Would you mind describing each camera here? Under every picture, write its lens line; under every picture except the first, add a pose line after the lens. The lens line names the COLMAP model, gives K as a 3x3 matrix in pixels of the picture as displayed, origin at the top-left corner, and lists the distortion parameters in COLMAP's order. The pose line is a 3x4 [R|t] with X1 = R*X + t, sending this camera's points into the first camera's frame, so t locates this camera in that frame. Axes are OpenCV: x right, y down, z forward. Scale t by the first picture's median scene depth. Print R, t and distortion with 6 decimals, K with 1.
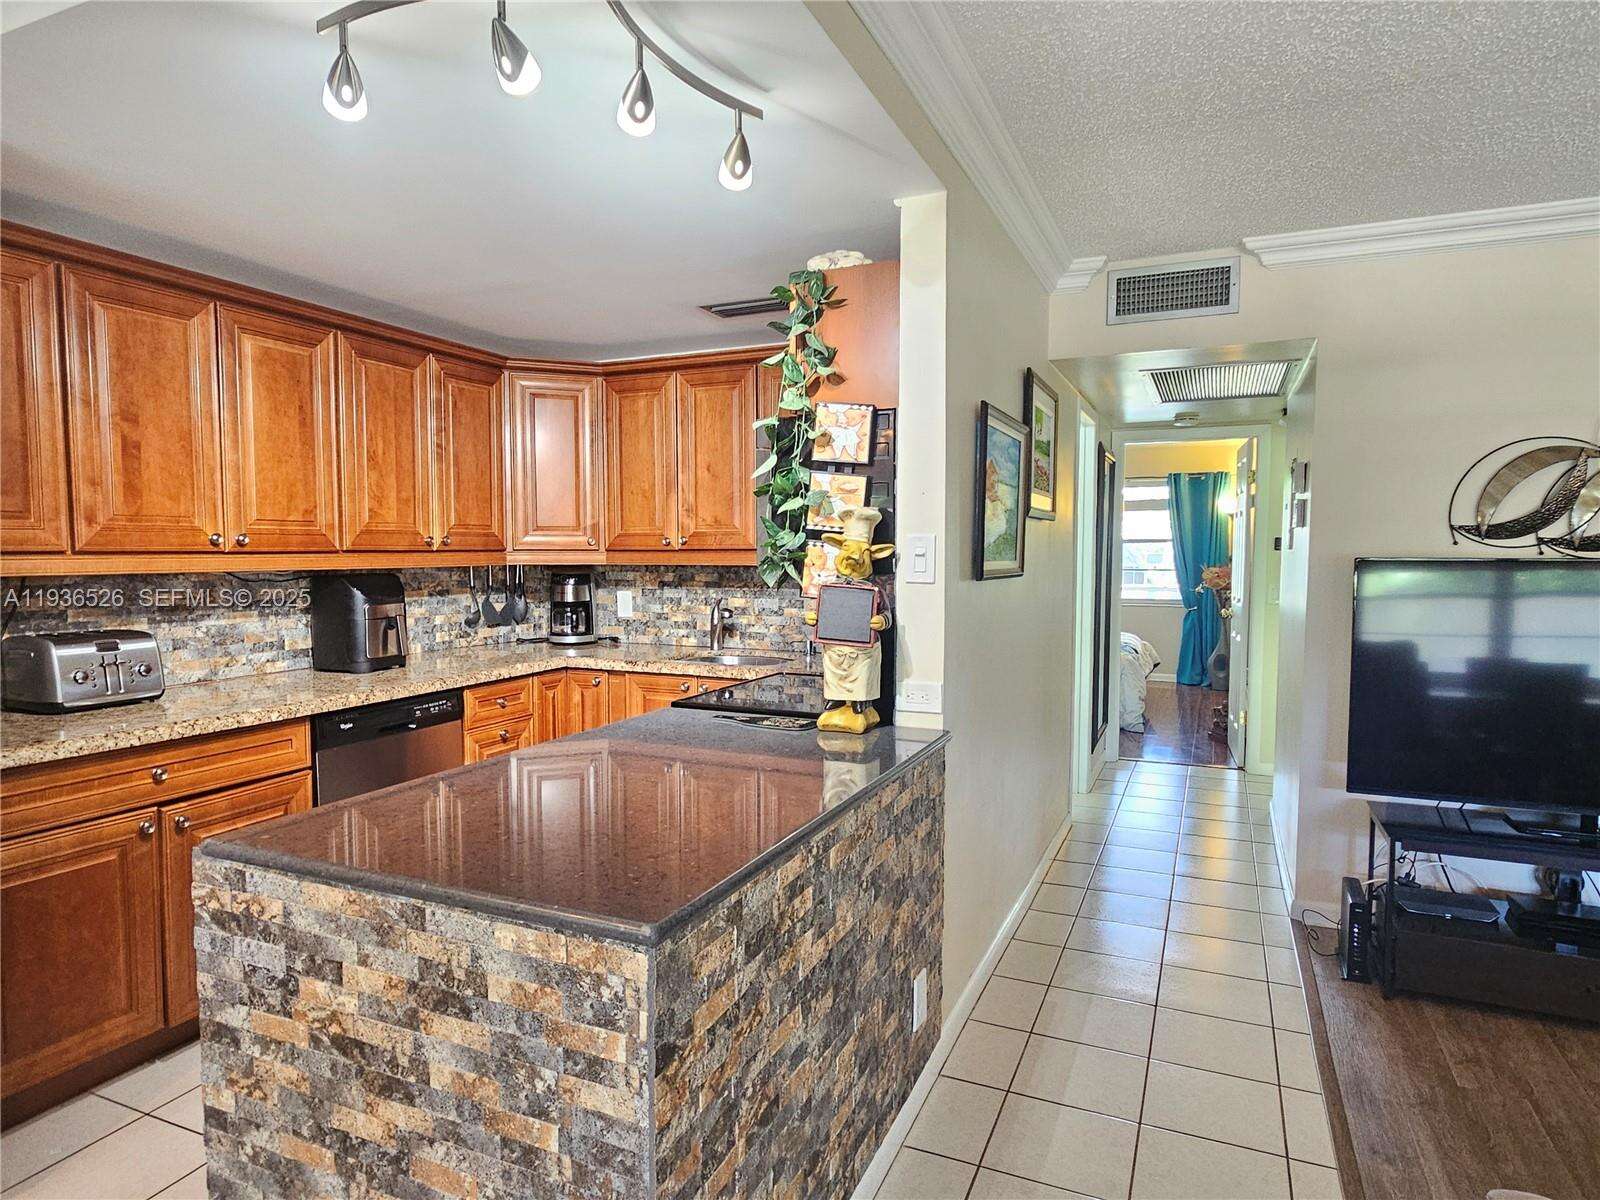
lens RADIAL K [[949.0, 0, 801.2], [0, 949.0, 580.1], [0, 0, 1]] dist [0.005391, -0.001633]
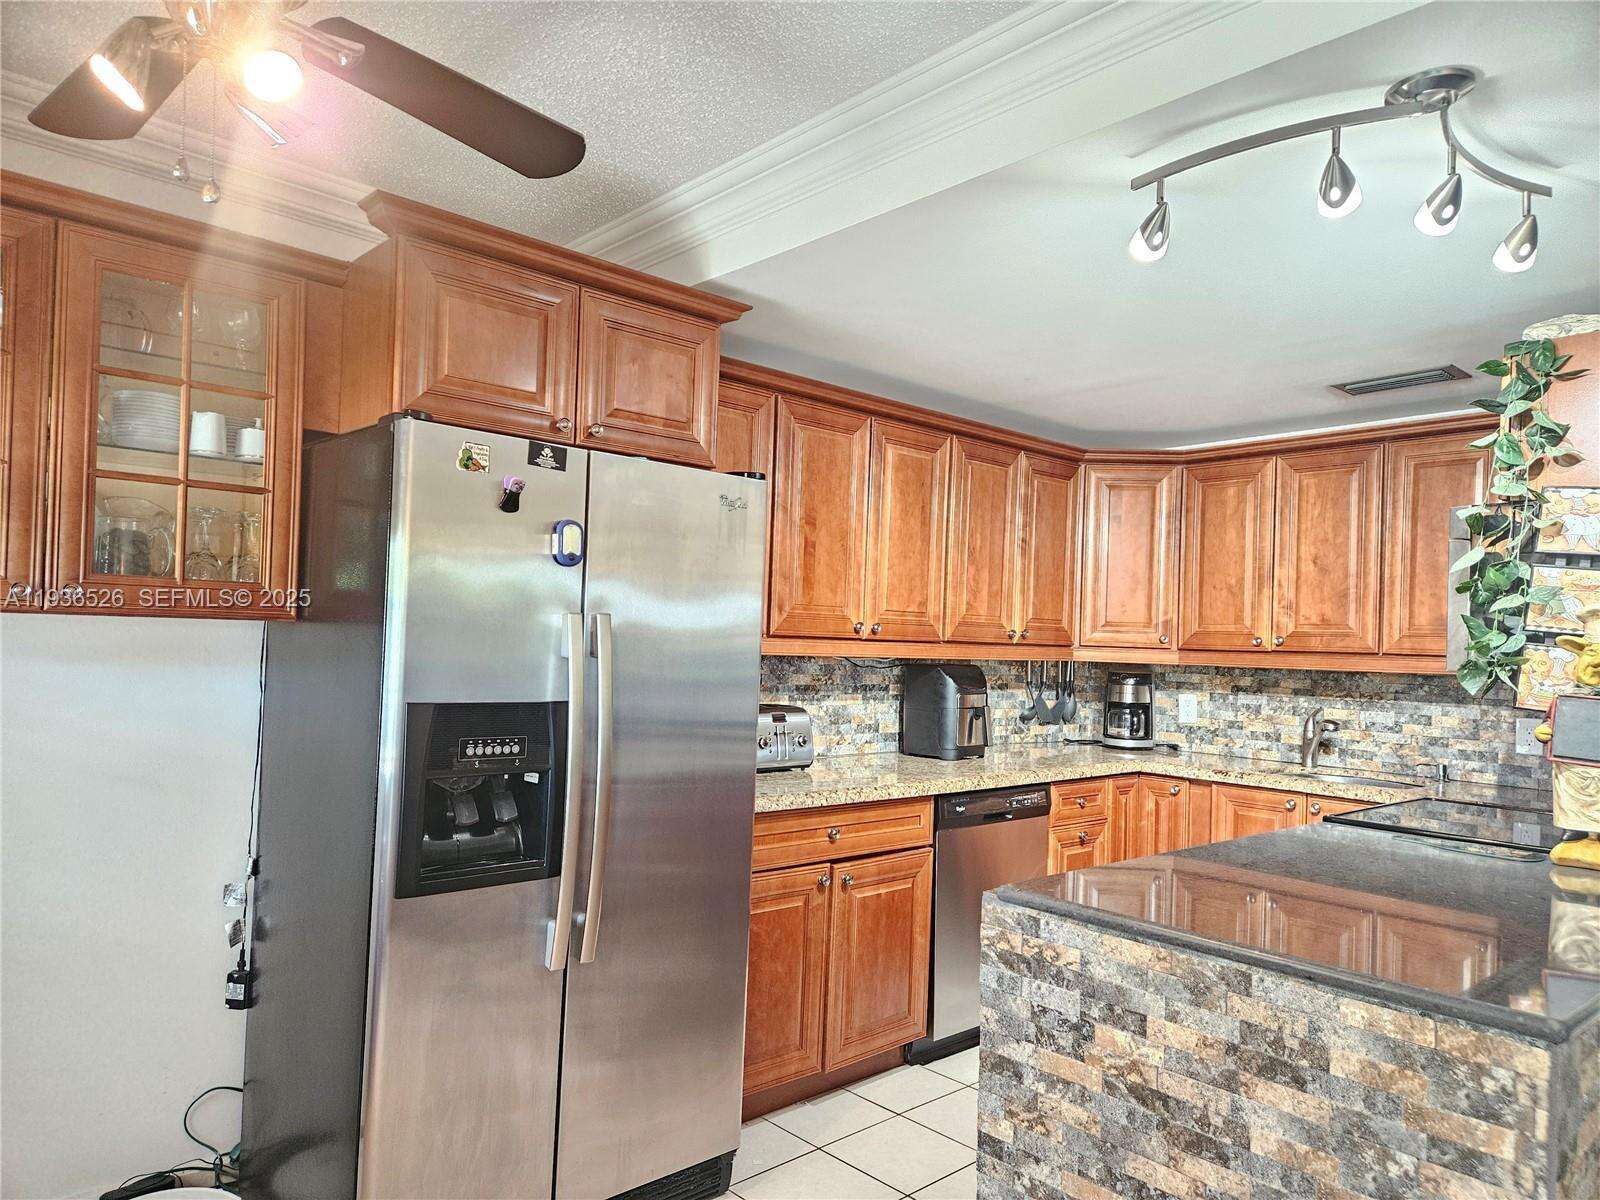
lens RADIAL K [[1060.9, 0, 800.0], [0, 1060.9, 600.0], [0, 0, 1]] dist [0.076598, -0.058003]
pose [[0.913390, 0.011237, -0.406930, -0.192395], [-0.043749, 0.996539, -0.070678, 0.017841], [0.404727, 0.082359, 0.910721, -0.179551]]
